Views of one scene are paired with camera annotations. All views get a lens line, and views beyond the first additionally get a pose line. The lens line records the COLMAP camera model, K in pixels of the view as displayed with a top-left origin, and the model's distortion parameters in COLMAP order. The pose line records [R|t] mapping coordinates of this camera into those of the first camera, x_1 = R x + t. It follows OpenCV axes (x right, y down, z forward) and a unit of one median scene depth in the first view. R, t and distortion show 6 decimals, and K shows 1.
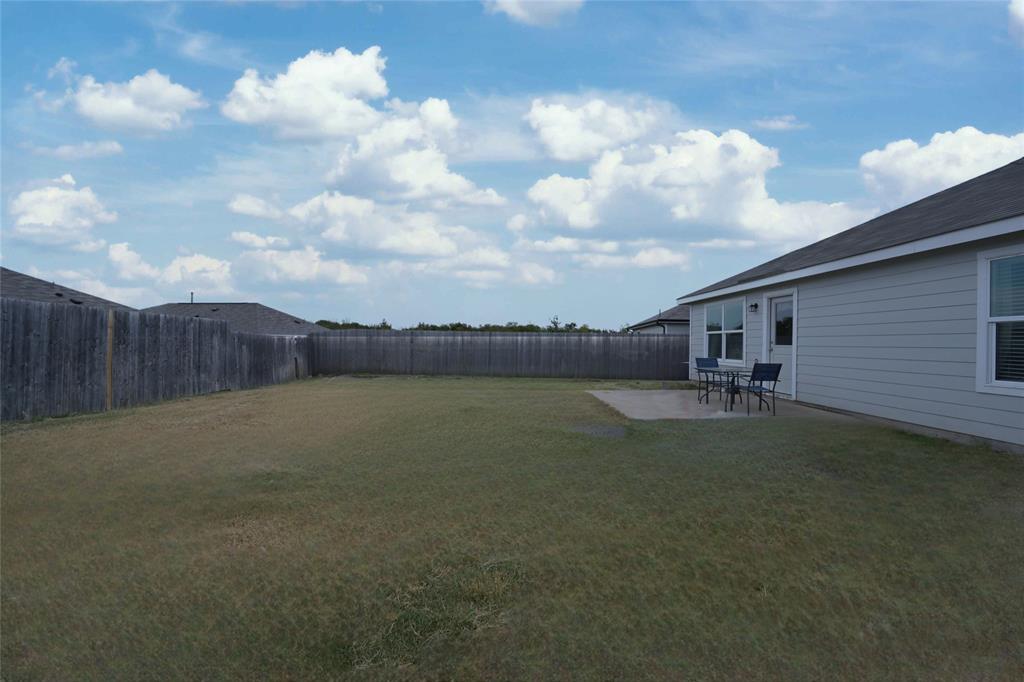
lens RADIAL K [[401.9, 0, 512.0], [0, 401.9, 341.0], [0, 0, 1]] dist [-0.000307, 0.000008]
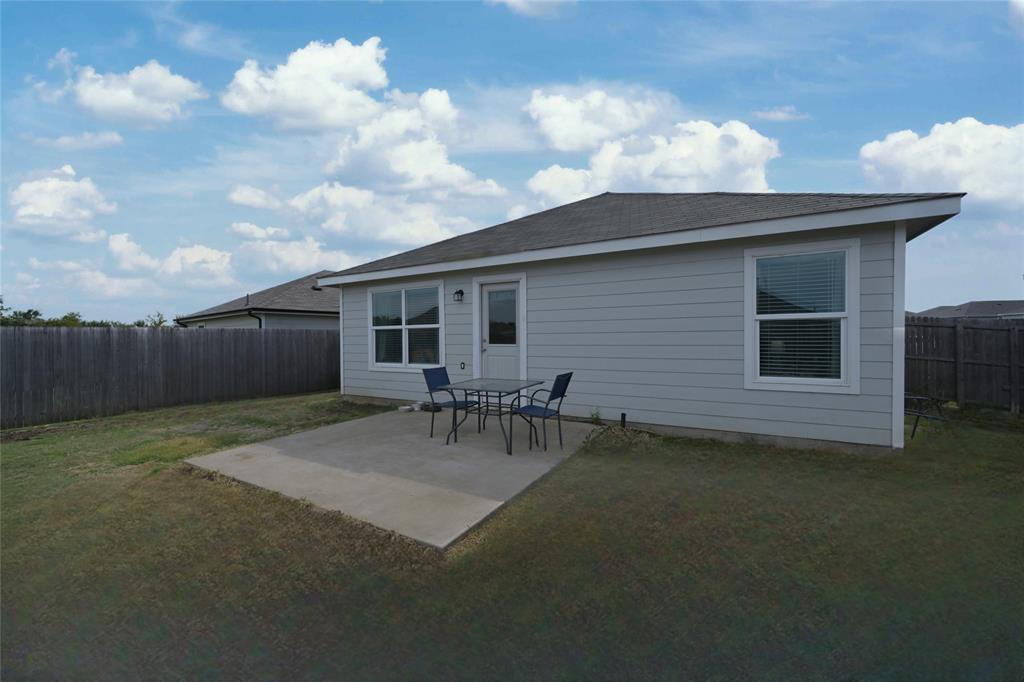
lens RADIAL K [[402.0, 0, 512.0], [0, 402.0, 341.0], [0, 0, 1]] dist [-0.000179, 0.000581]
pose [[0.512531, -0.006812, 0.858642, -0.002200], [0.003223, 0.999977, 0.006010, -0.000274], [-0.858663, -0.000313, 0.512541, 0.576657]]
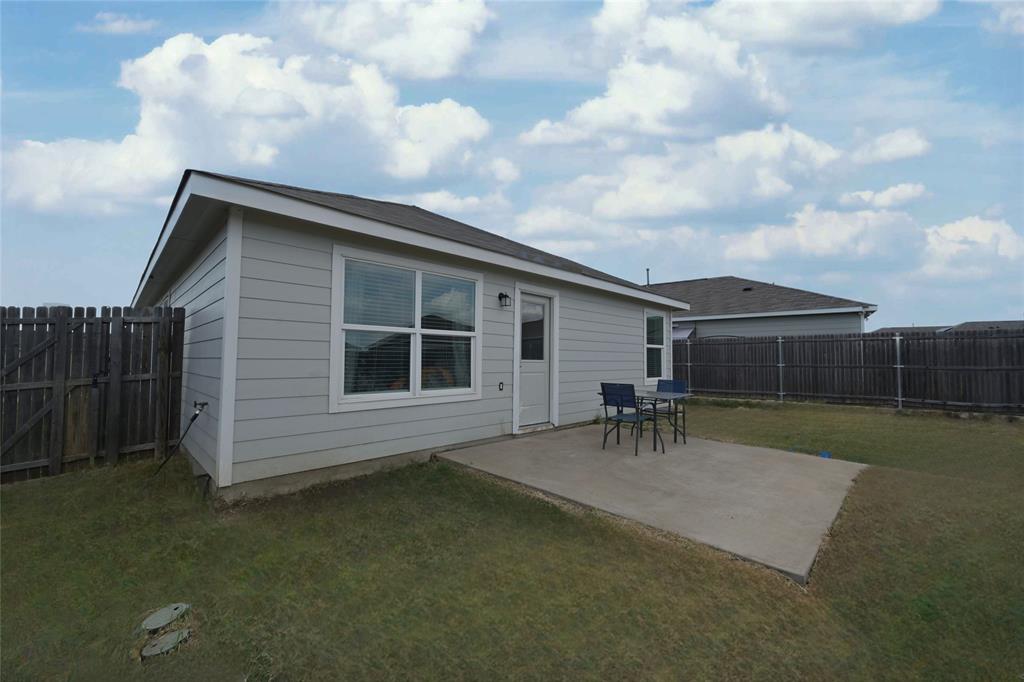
lens RADIAL K [[402.0, 0, 512.0], [0, 402.0, 341.0], [0, 0, 1]] dist [-0.000179, 0.000581]
pose [[-0.695026, 0.035151, 0.718125, 0.165160], [-0.003830, 0.998609, -0.052588, 0.015667], [-0.718974, -0.039301, -0.693924, 1.563716]]
